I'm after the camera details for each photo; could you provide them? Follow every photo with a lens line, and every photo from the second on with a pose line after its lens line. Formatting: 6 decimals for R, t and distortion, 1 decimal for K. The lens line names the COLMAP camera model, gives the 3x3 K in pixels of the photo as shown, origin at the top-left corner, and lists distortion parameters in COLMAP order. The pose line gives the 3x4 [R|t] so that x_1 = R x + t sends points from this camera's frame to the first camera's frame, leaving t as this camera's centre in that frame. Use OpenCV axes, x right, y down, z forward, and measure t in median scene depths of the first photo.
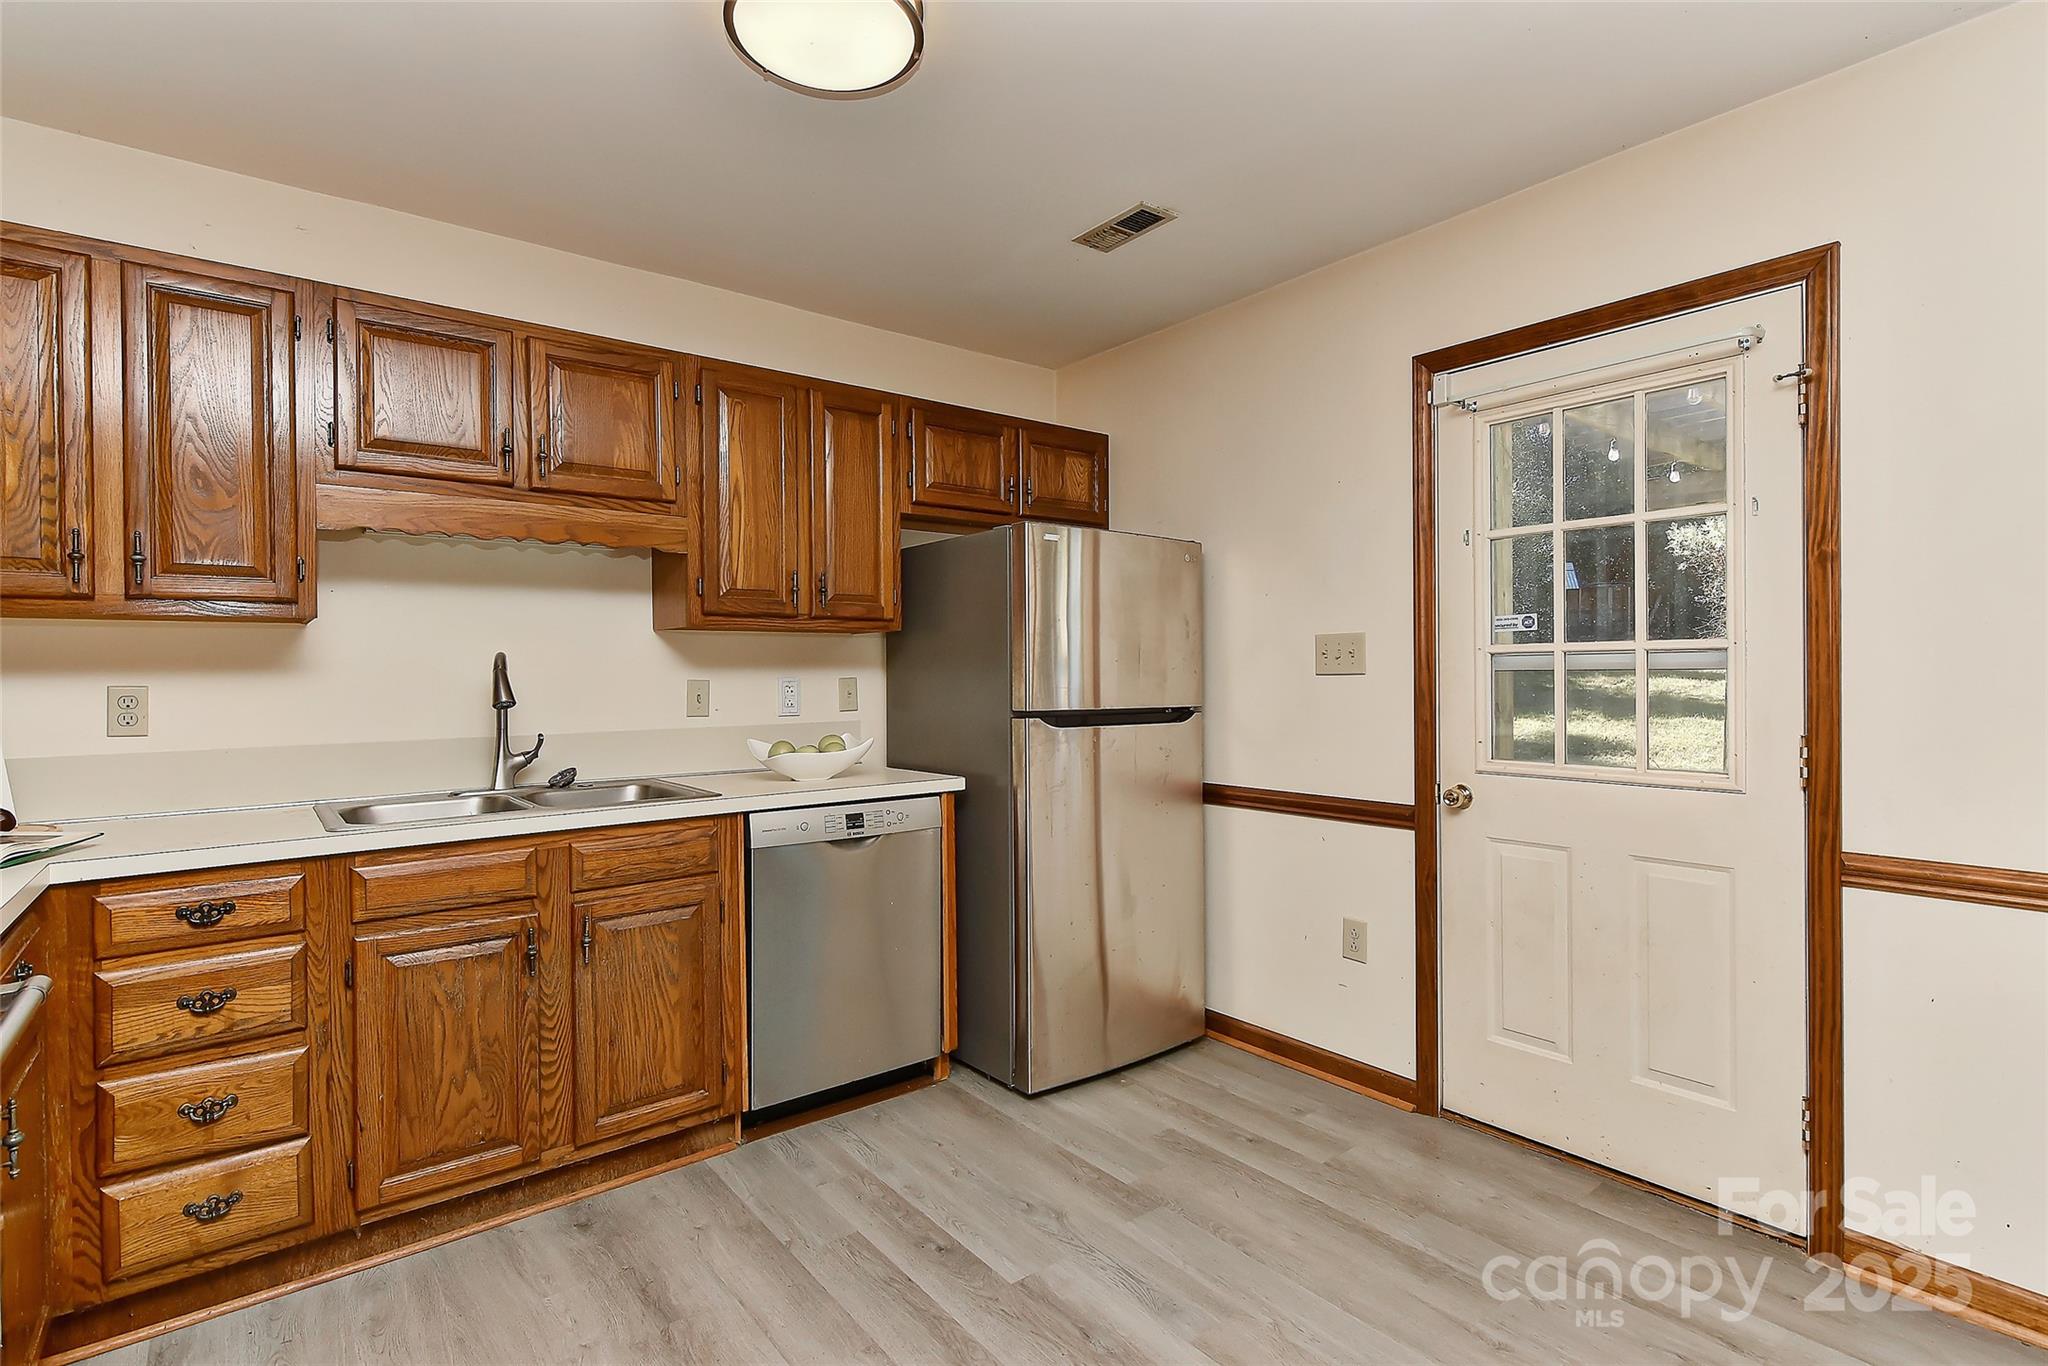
lens RADIAL K [[981.1, 0, 1030.9], [0, 981.1, 674.7], [0, 0, 1]] dist [-0.002687, -0.001253]
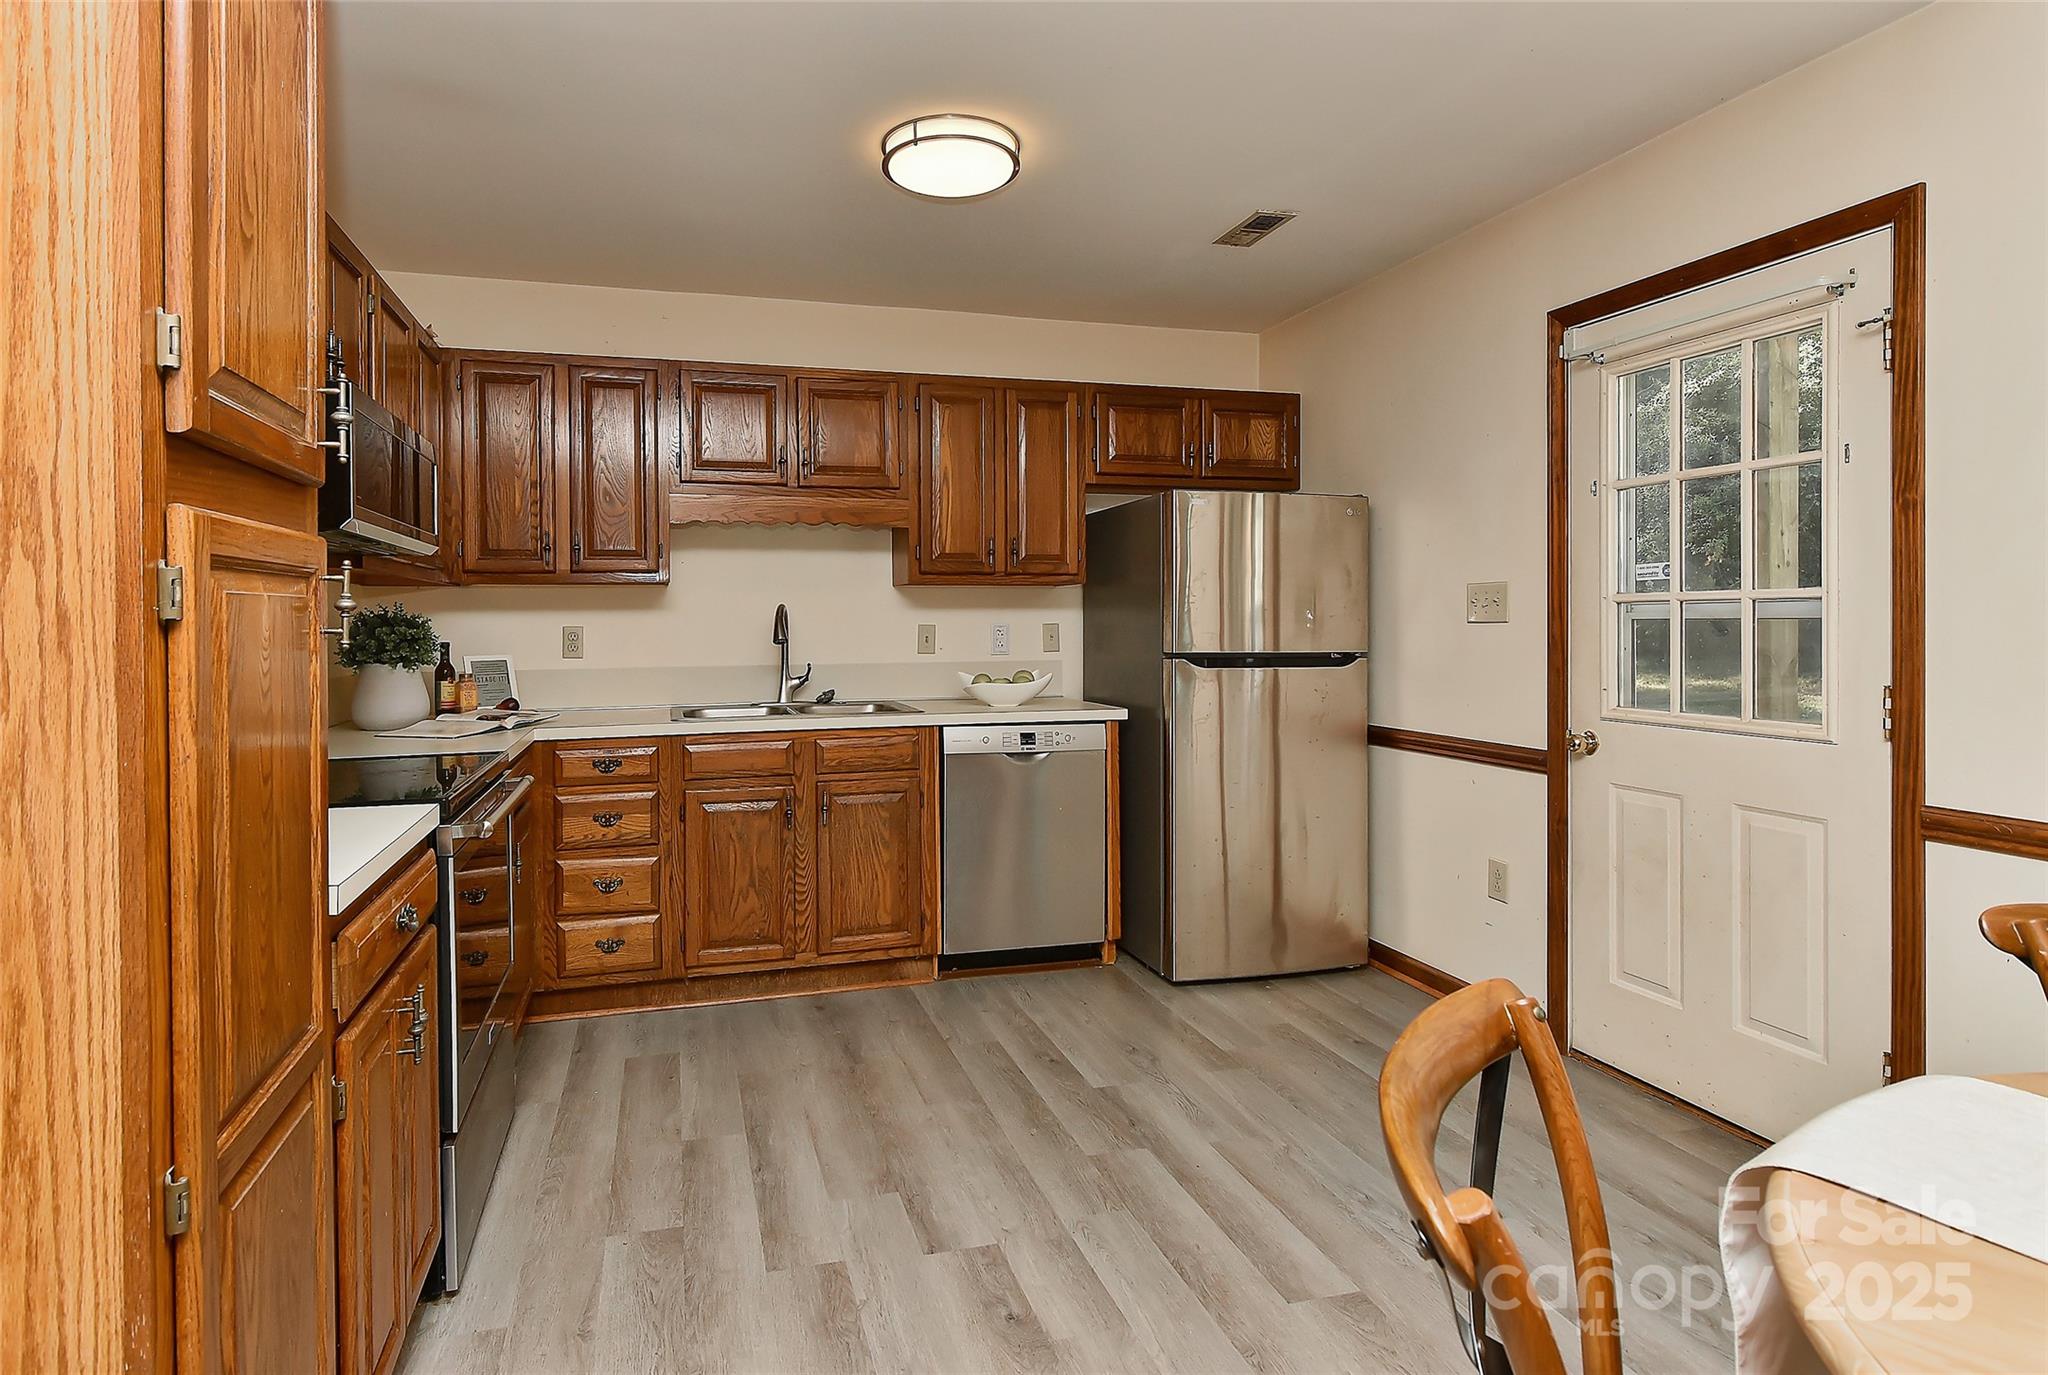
lens RADIAL K [[1029.3, 0, 937.3], [0, 1029.3, 624.8], [0, 0, 1]] dist [0.002094, -0.012824]
pose [[0.914688, 0.004997, -0.404130, 0.272942], [-0.003613, 0.999985, 0.004185, -0.000120], [0.404145, -0.002368, 0.914692, -0.269649]]
